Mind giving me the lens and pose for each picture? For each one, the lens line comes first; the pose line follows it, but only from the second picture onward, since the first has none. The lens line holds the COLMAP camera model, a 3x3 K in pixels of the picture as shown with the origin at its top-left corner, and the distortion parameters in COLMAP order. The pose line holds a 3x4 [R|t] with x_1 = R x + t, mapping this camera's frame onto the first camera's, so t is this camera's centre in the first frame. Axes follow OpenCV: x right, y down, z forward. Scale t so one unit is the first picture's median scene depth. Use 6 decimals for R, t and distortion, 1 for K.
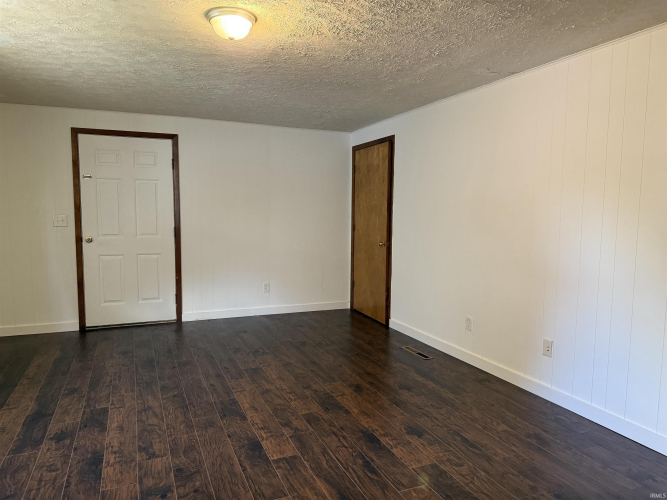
lens RADIAL K [[466.8, 0, 332.5], [0, 466.8, 252.9], [0, 0, 1]] dist [0.082522, -0.117215]
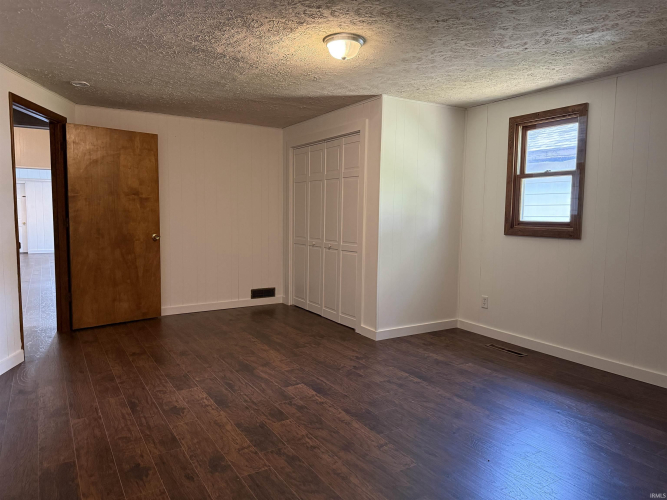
lens RADIAL K [[466.8, 0, 332.5], [0, 466.8, 252.9], [0, 0, 1]] dist [0.082522, -0.117215]
pose [[-0.988560, -0.006554, -0.150686, -0.007499], [-0.033011, 0.984235, 0.173758, -0.153854], [0.147172, 0.176744, -0.973192, 1.977351]]
